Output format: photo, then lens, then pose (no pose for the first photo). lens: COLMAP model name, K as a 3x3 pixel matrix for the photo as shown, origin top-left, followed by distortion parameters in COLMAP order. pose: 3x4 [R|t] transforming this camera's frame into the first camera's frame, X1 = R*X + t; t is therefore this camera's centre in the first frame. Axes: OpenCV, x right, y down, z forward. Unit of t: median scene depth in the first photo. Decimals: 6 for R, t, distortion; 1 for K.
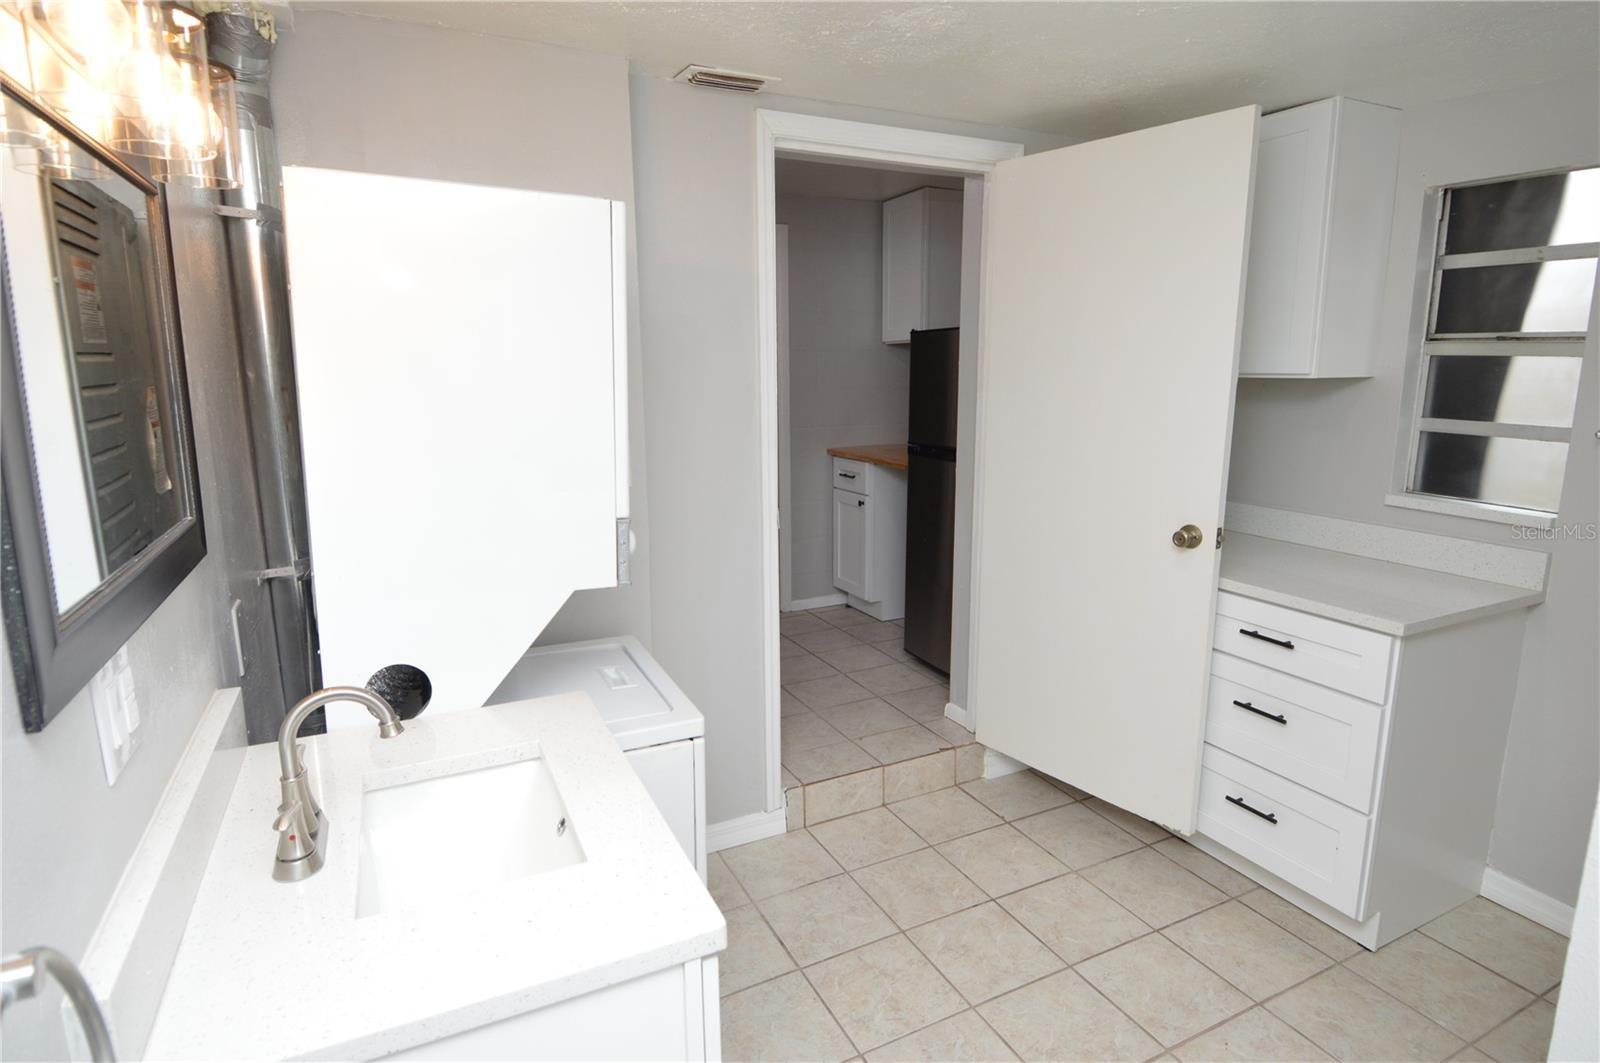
lens RADIAL K [[845.9, 0, 803.2], [0, 845.9, 522.7], [0, 0, 1]] dist [0.016505, -0.028332]
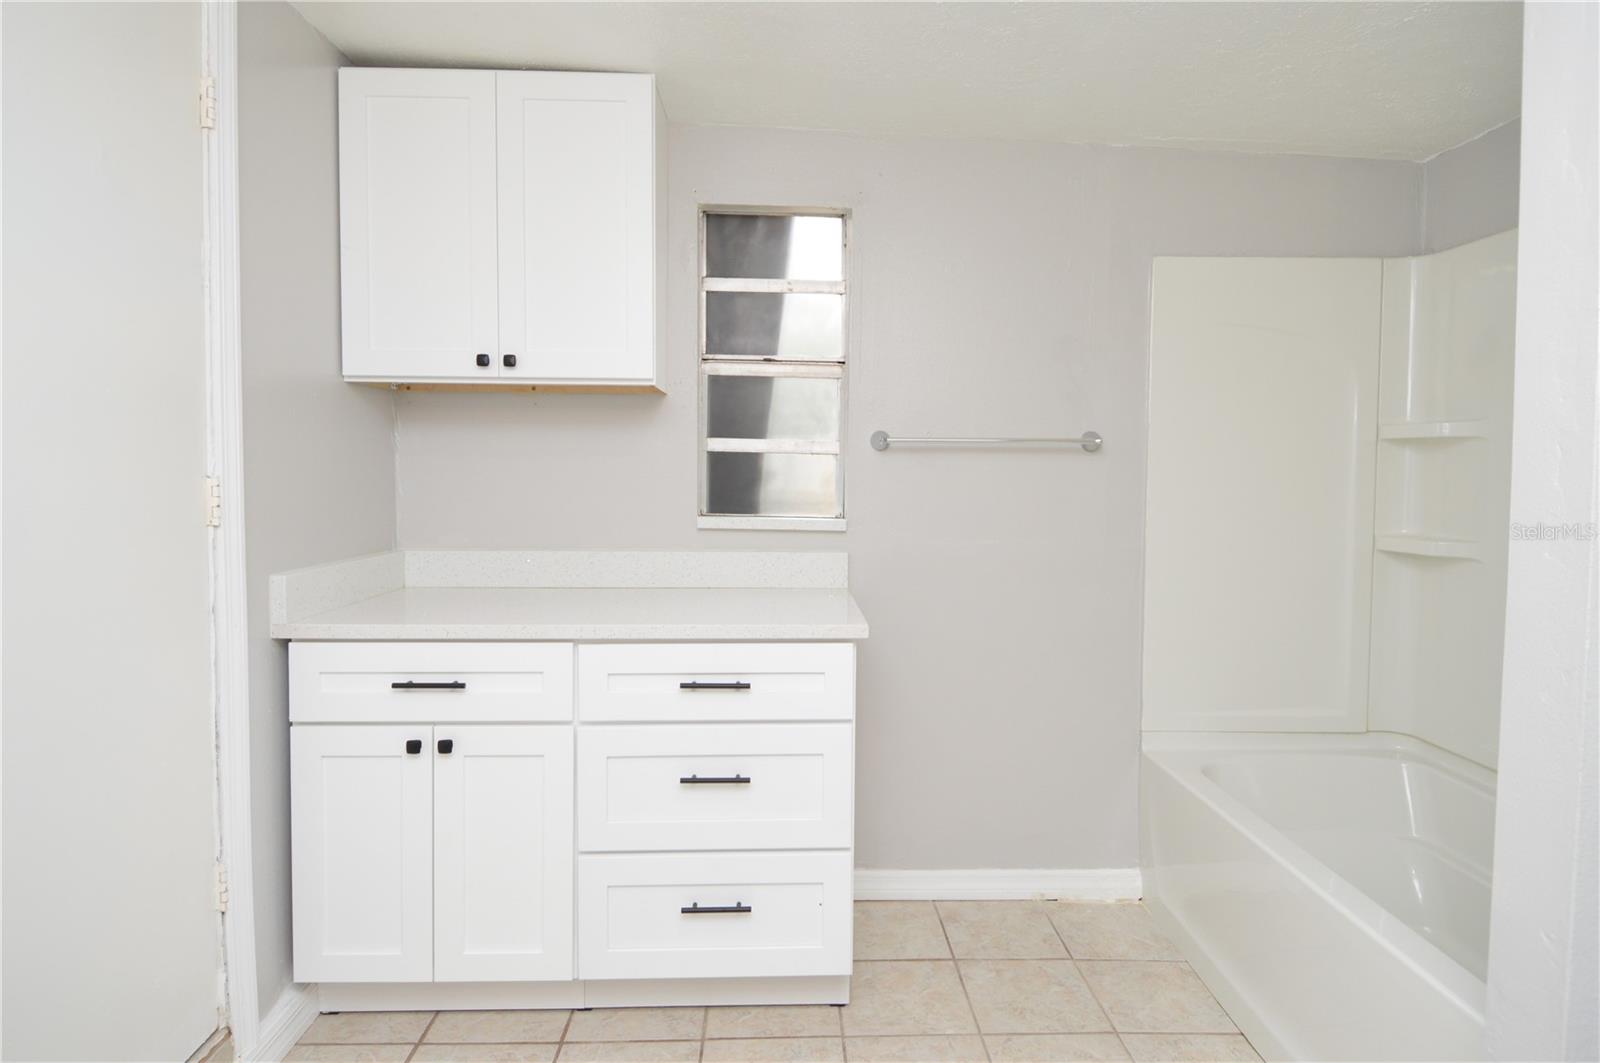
lens RADIAL K [[848.0, 0, 808.9], [0, 848.0, 522.3], [0, 0, 1]] dist [0.023041, -0.031567]
pose [[0.434923, -0.052365, 0.898944, -0.116275], [0.155560, 0.987667, -0.017729, 0.010551], [-0.886929, 0.147551, 0.437705, 0.489480]]
